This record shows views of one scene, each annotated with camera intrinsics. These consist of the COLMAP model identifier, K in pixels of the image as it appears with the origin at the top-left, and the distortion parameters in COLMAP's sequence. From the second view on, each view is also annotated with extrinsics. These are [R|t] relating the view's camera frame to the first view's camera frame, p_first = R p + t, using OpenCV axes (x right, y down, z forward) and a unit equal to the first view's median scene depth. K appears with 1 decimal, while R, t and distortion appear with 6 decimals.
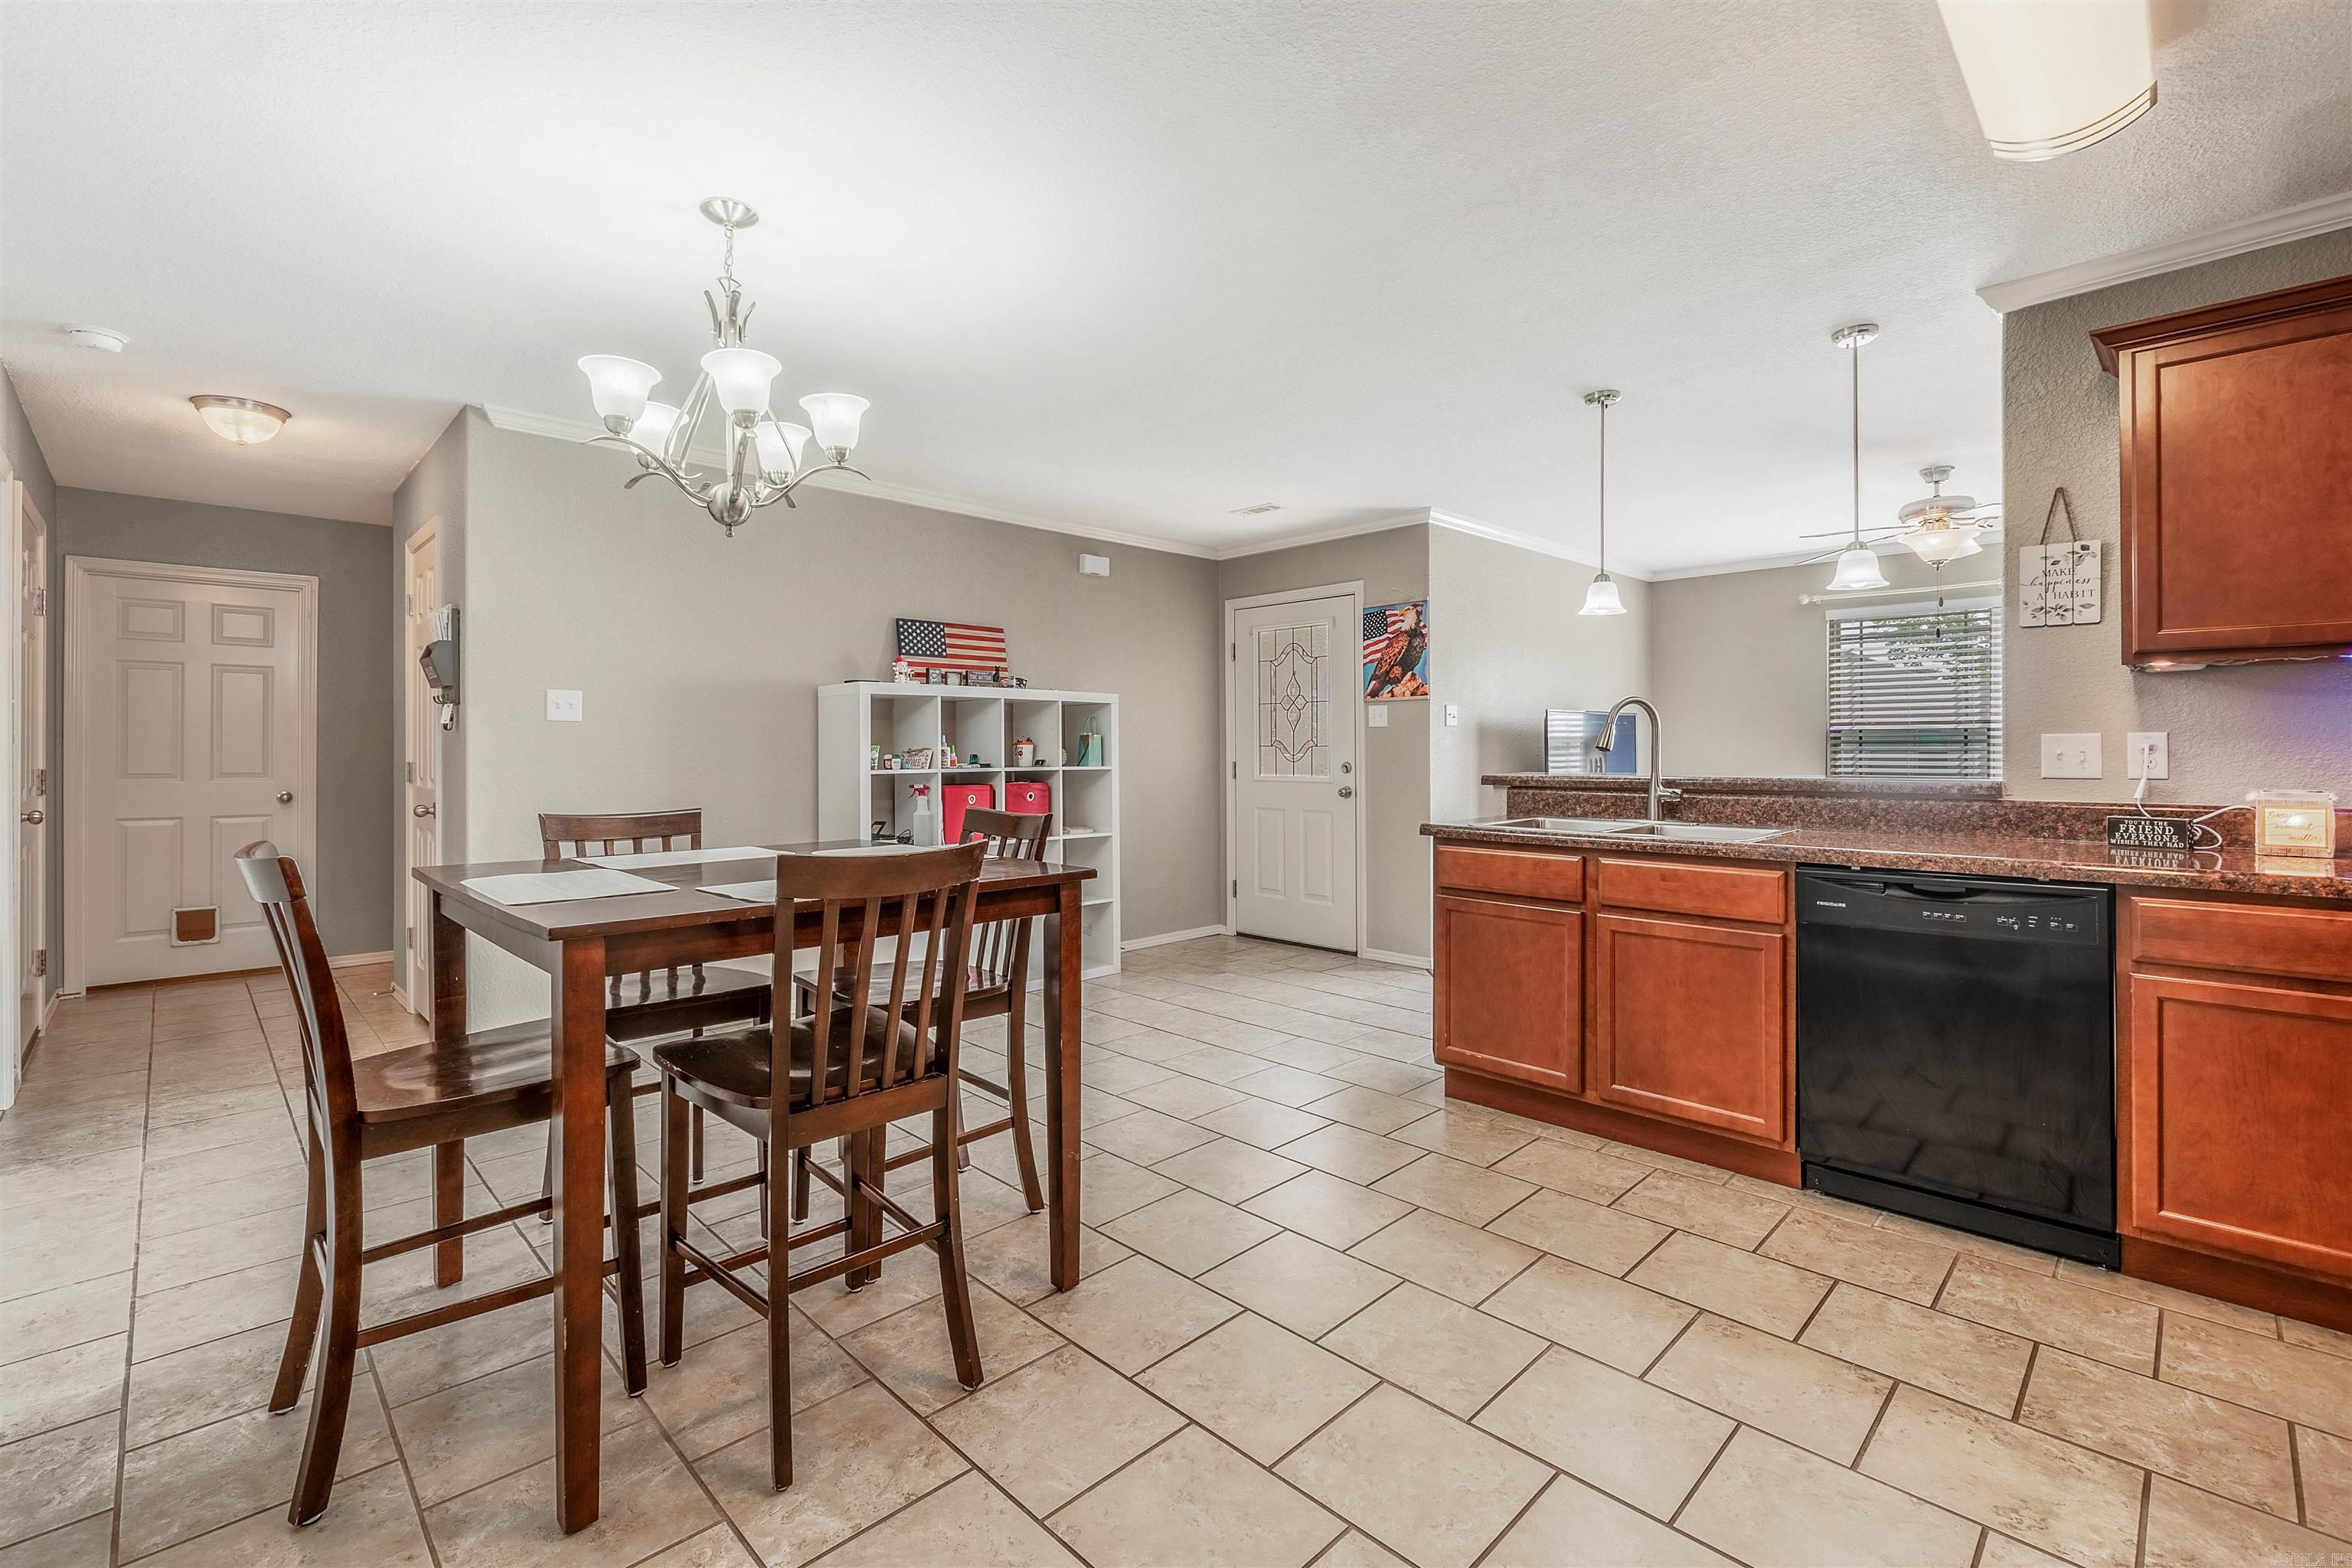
lens RADIAL K [[1018.5, 0, 1129.2], [0, 1018.5, 748.5], [0, 0, 1]] dist [-0.008063, 0.000375]
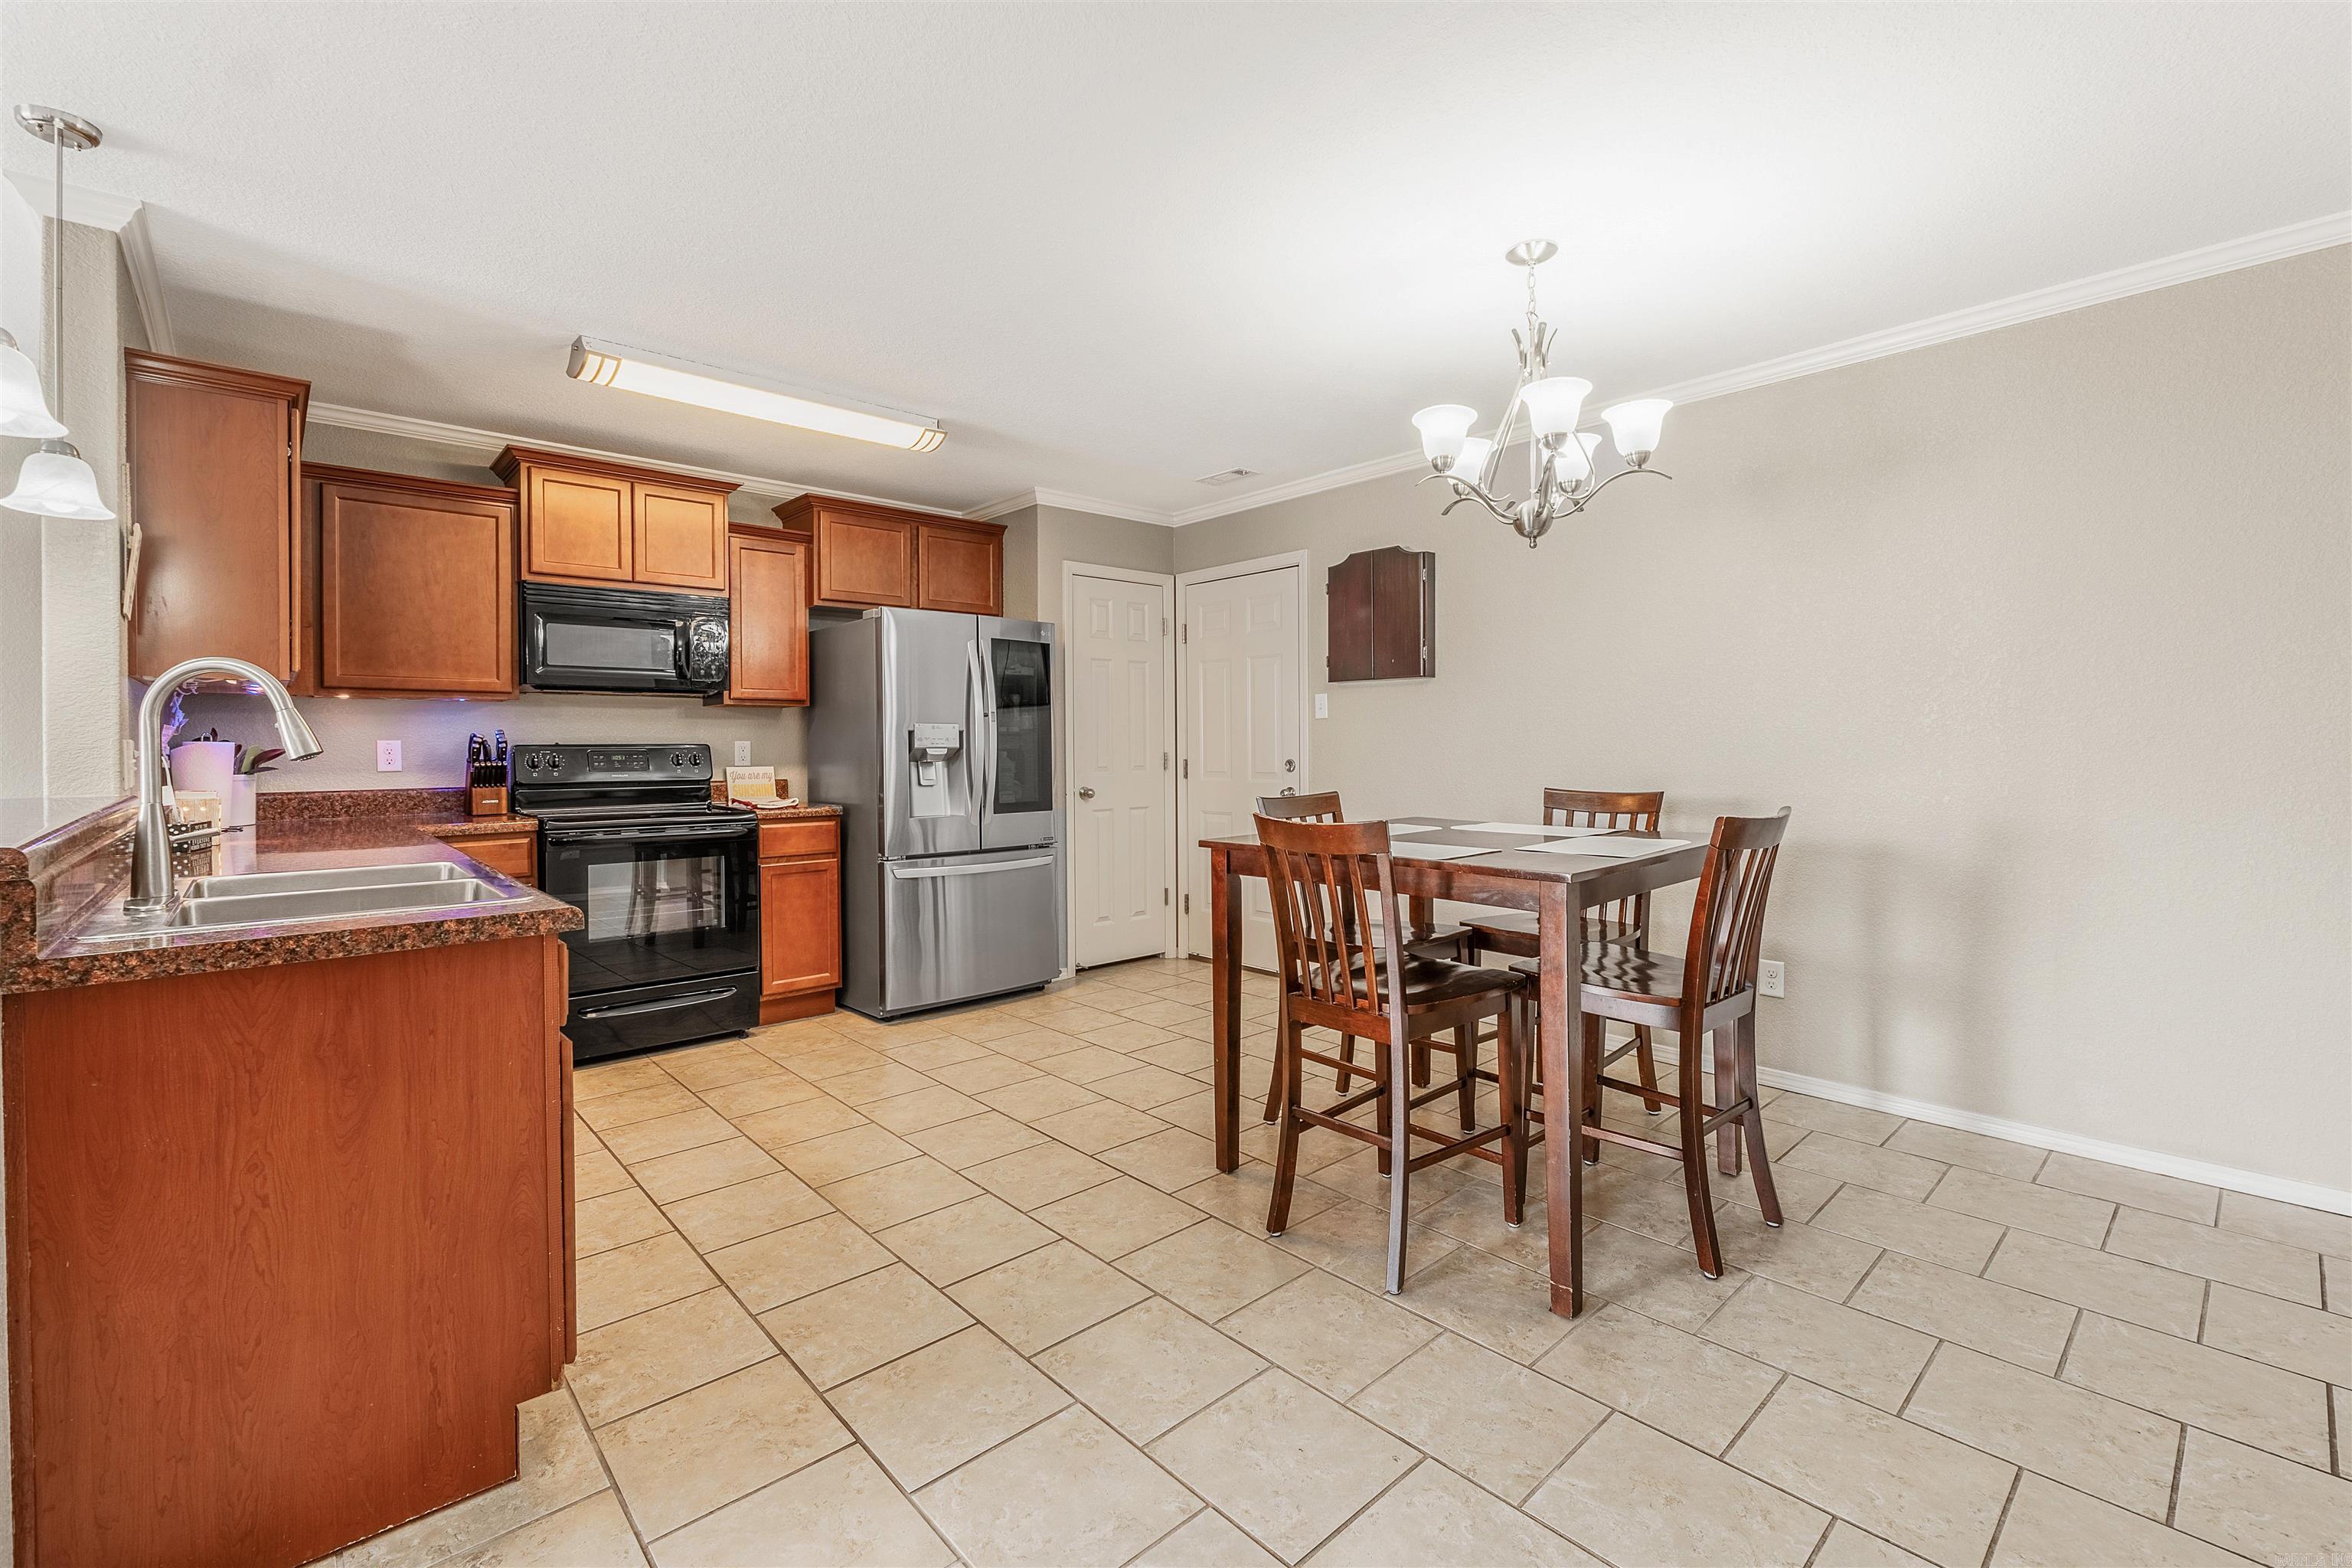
lens RADIAL K [[1018.5, 0, 1184.9], [0, 1018.5, 749.1], [0, 0, 1]] dist [-0.008063, 0.000375]
pose [[-0.999885, 0.009716, -0.011681, -0.000758], [0.009668, 0.999944, 0.004189, -0.001025], [0.011721, 0.004076, -0.999923, 1.128869]]
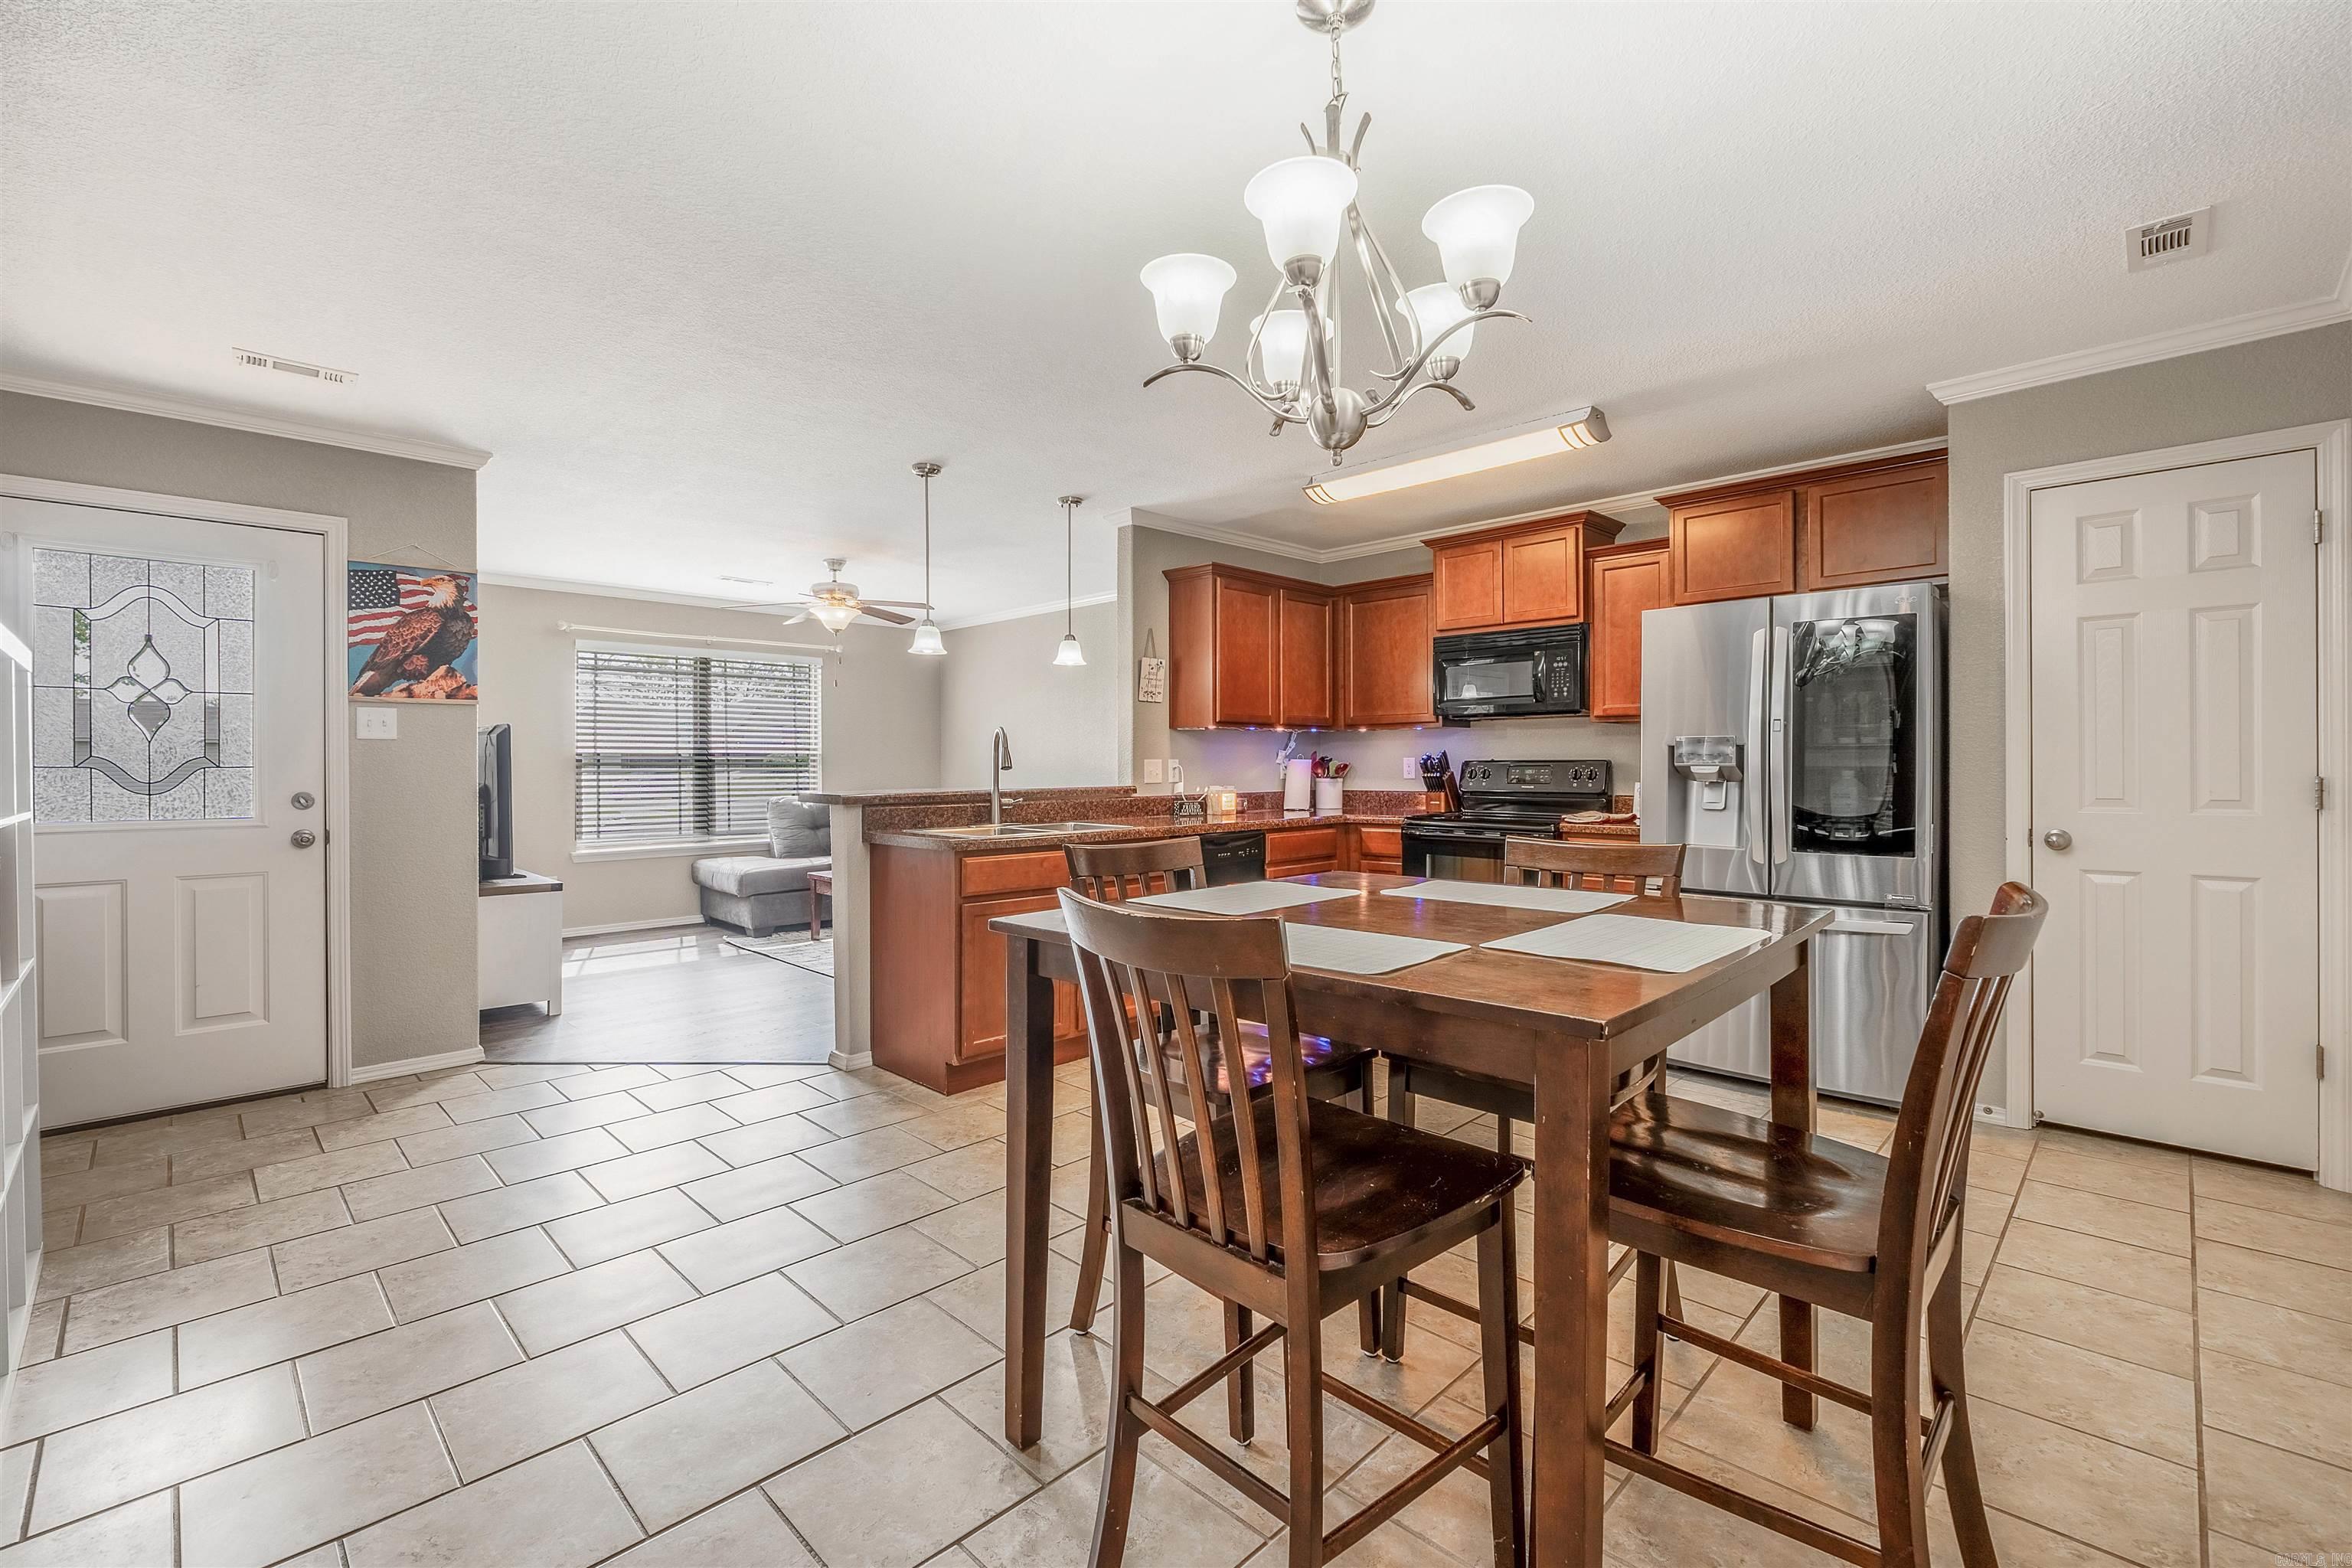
lens RADIAL K [[1018.5, 0, 1176.1], [0, 1018.5, 768.5], [0, 0, 1]] dist [-0.008063, 0.000375]
pose [[-0.046611, -0.000560, 0.998913, -0.579404], [0.003818, 0.999992, 0.000739, 0.000404], [-0.998906, 0.003848, -0.046609, 0.616909]]
